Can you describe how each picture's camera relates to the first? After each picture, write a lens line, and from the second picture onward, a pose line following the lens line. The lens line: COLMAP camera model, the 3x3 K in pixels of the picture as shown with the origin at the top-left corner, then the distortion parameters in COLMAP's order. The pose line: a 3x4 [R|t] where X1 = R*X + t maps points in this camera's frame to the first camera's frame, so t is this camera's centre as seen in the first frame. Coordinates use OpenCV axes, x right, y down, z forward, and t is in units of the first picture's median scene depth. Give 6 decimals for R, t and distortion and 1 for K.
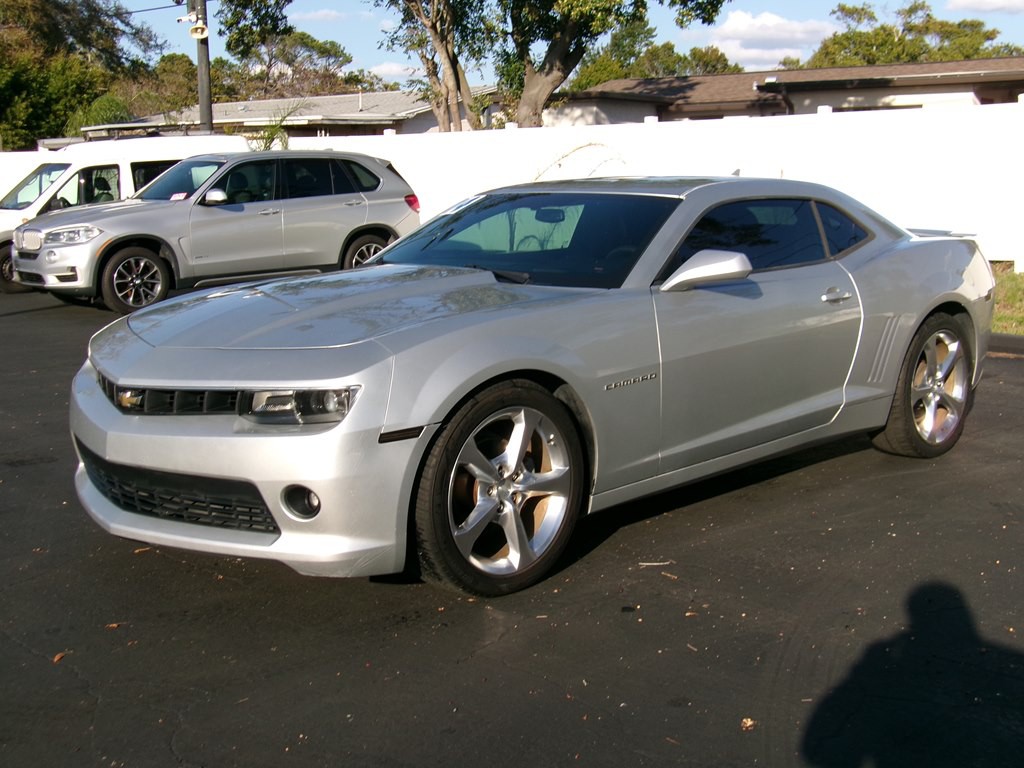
lens RADIAL K [[1268.7, 0, 512.0], [0, 1268.7, 384.0], [0, 0, 1]] dist [-0.035347, 0.111907]
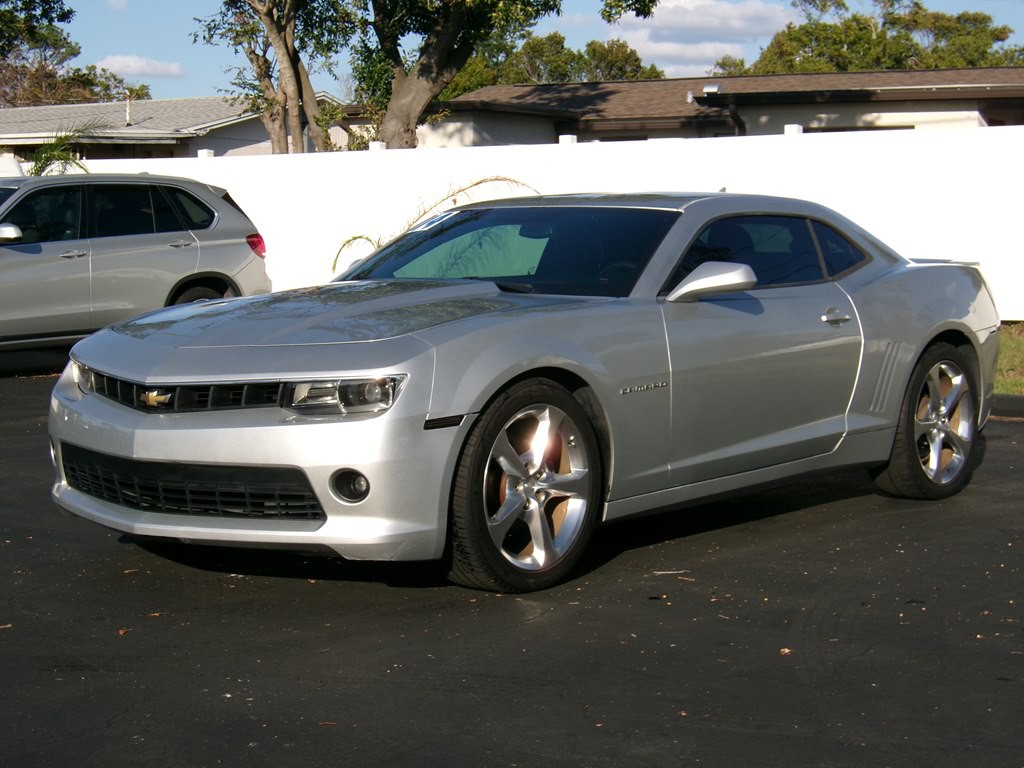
lens RADIAL K [[1945.8, 0, 512.0], [0, 1945.8, 384.0], [0, 0, 1]] dist [-0.106611, -0.119859]
pose [[0.994517, -0.000968, 0.104567, -0.052862], [0.009561, 0.996610, -0.081714, 0.037165], [-0.104134, 0.082266, 0.991155, -0.158297]]
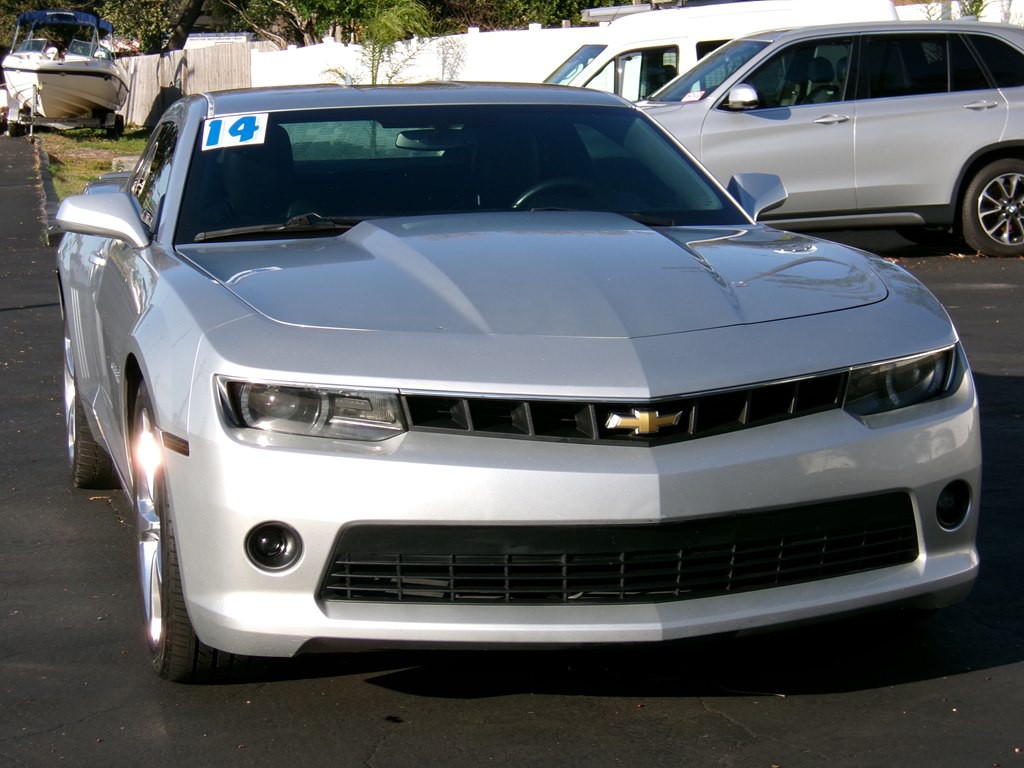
lens RADIAL K [[2423.4, 0, 512.8], [0, 2423.4, 411.0], [0, 0, 1]] dist [-0.114753, -0.913899]
pose [[0.868374, 0.054969, -0.492854, 0.268180], [-0.061601, 0.998097, 0.002782, 0.015217], [0.492069, 0.027945, 0.870107, -0.117232]]
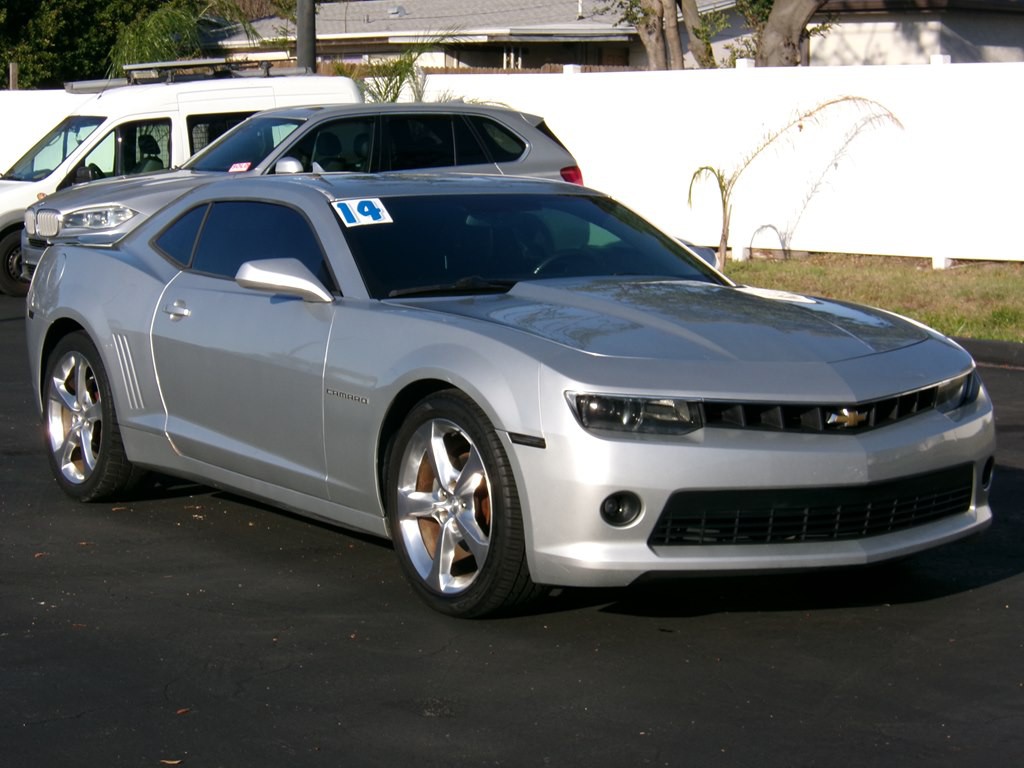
lens RADIAL K [[2423.4, 0, 512.8], [0, 2423.4, 411.0], [0, 0, 1]] dist [-0.114753, -0.913899]
pose [[0.984569, 0.029454, -0.172499, 0.132263], [-0.036280, 0.998673, -0.036553, 0.036605], [0.171193, 0.042248, 0.984331, -0.329104]]
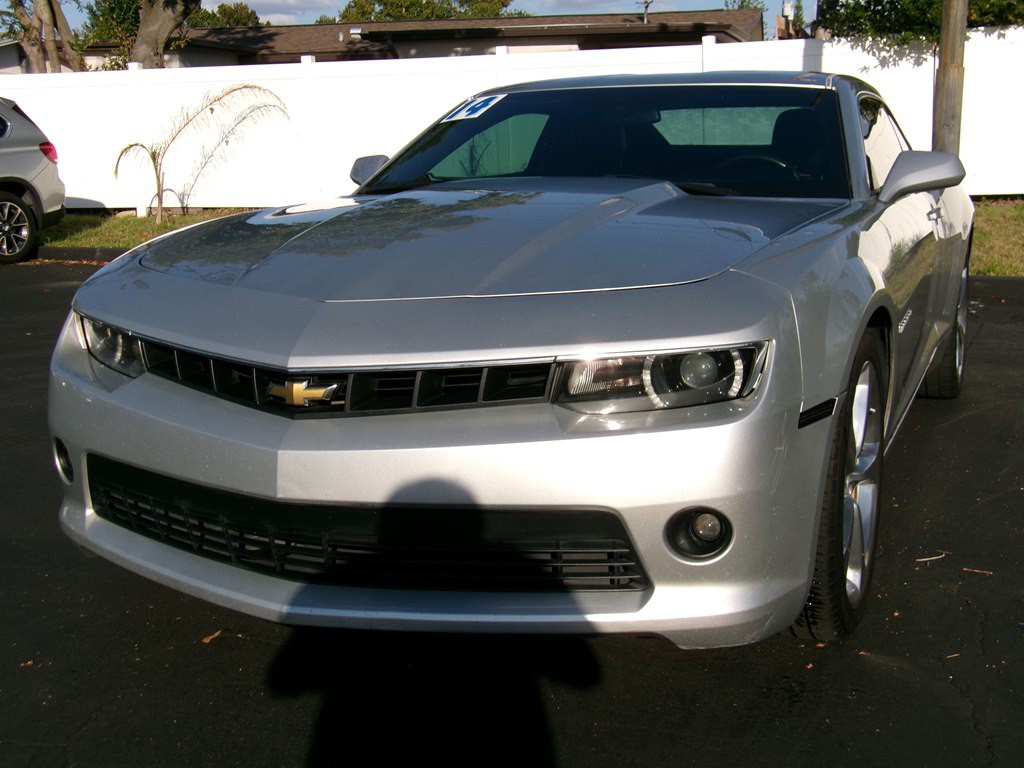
lens RADIAL K [[1266.1, 0, 512.0], [0, 1266.1, 384.0], [0, 0, 1]] dist [-0.018547, 0.036726]
pose [[0.926787, -0.073994, 0.368227, -0.124014], [0.064596, 0.997195, 0.037801, -0.002359], [-0.369991, -0.011248, 0.928967, 0.122069]]
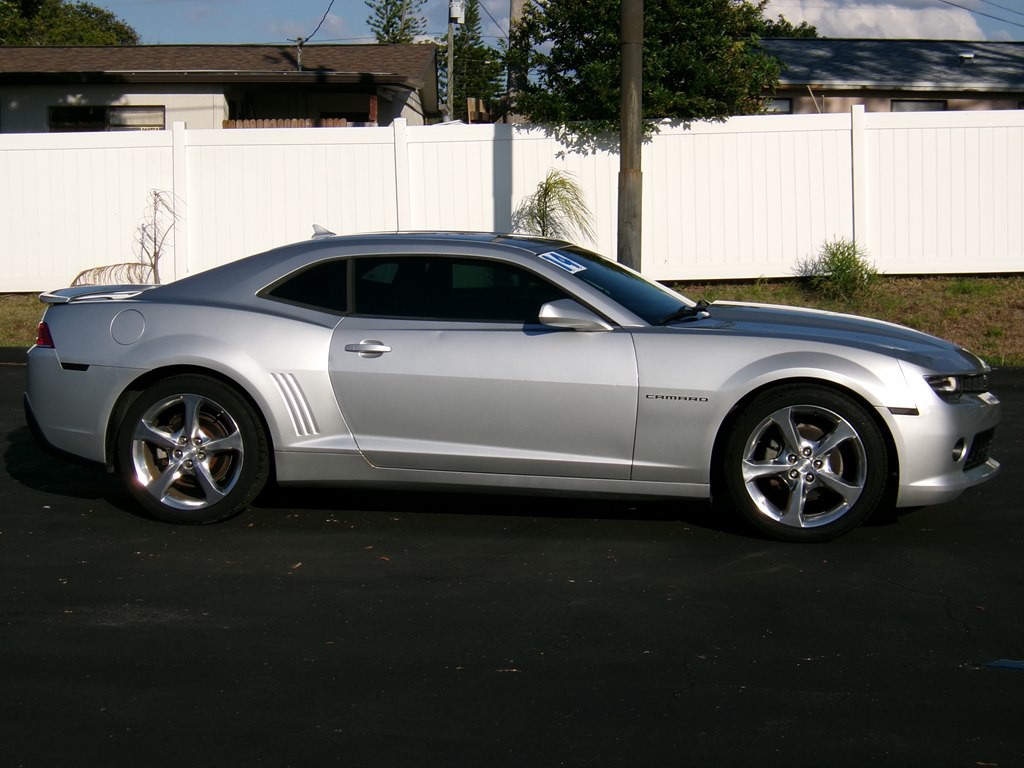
lens RADIAL K [[1970.7, 0, 512.0], [0, 1970.7, 384.0], [0, 0, 1]] dist [-0.102062, -0.268059]
pose [[0.810546, -0.053585, 0.583218, -0.404320], [0.085329, 0.995985, -0.027080, 0.021828], [-0.579425, 0.071715, 0.811864, -0.252437]]
